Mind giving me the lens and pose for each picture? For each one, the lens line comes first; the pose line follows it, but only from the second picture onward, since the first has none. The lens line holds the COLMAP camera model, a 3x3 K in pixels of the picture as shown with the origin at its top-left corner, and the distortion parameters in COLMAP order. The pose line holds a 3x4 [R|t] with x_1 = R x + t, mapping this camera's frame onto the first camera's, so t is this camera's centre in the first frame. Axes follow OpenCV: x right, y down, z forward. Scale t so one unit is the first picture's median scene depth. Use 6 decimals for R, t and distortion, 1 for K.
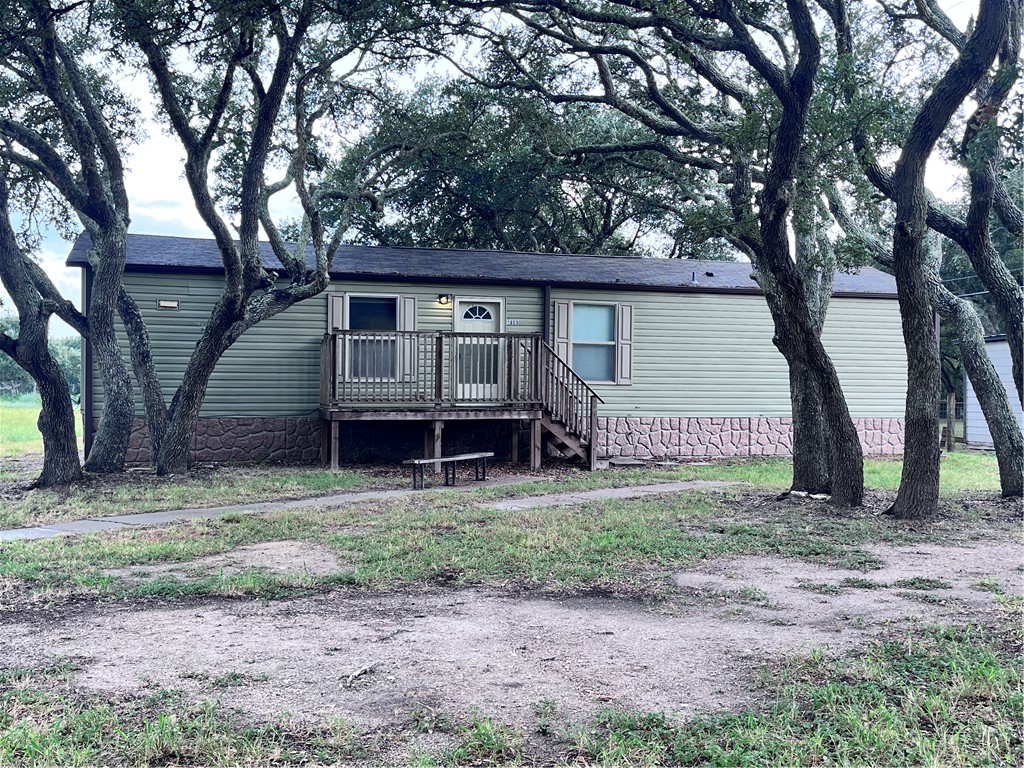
lens RADIAL K [[1036.4, 0, 512.0], [0, 1036.4, 384.0], [0, 0, 1]] dist [0.071519, -0.191566]
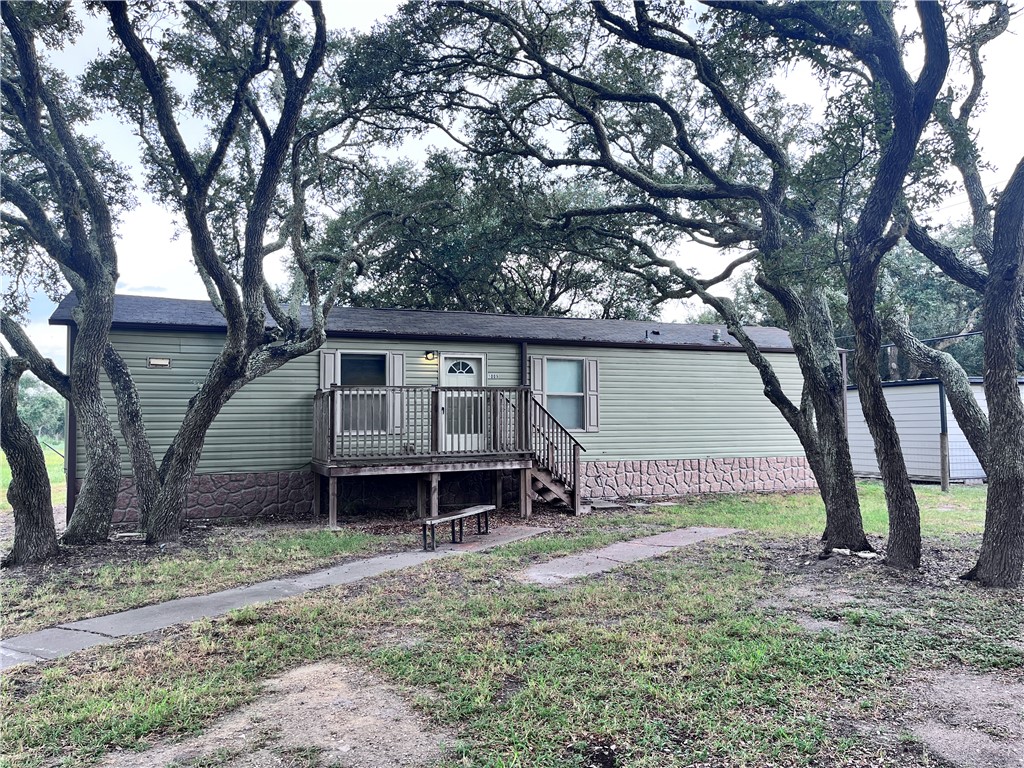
lens RADIAL K [[773.7, 0, 516.7], [0, 773.7, 378.6], [0, 0, 1]] dist [0.057748, -0.074273]
pose [[0.993077, -0.009960, 0.117040, -0.073135], [0.016322, 0.998433, -0.053525, -0.014388], [-0.116324, 0.055065, 0.991684, 0.208213]]
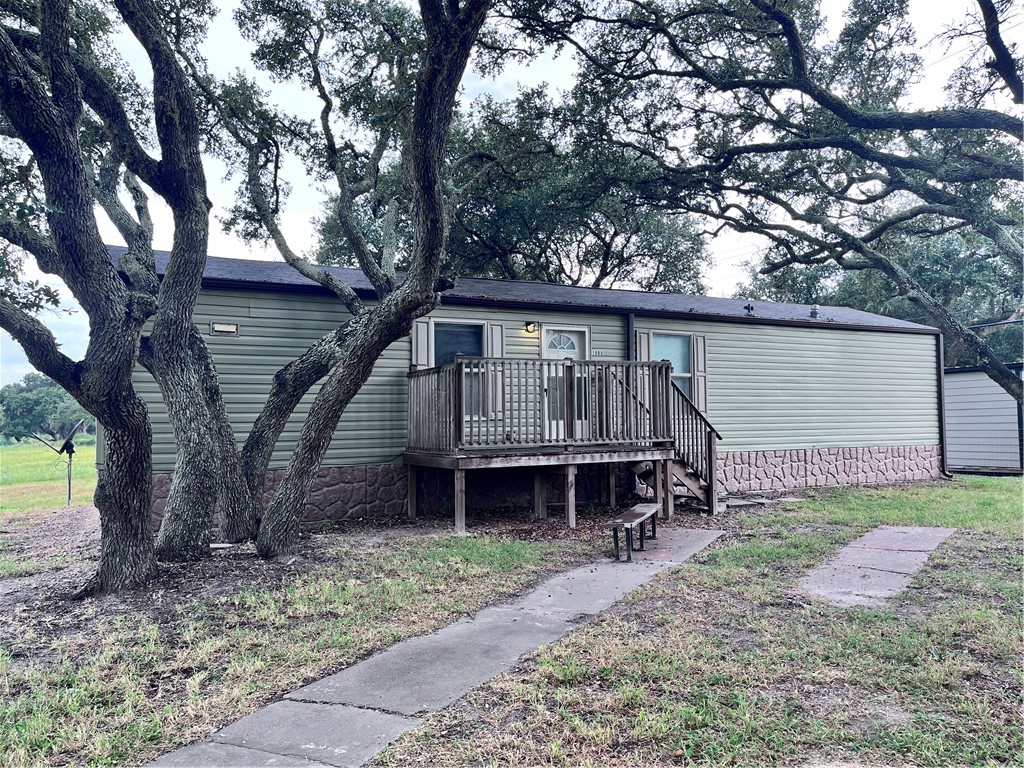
lens RADIAL K [[780.0, 0, 512.2], [0, 780.0, 387.5], [0, 0, 1]] dist [0.051241, -0.061548]
pose [[0.979561, -0.011467, 0.200819, -0.224934], [0.019589, 0.999066, -0.038504, -0.003838], [-0.200190, 0.041651, 0.978871, 0.354913]]
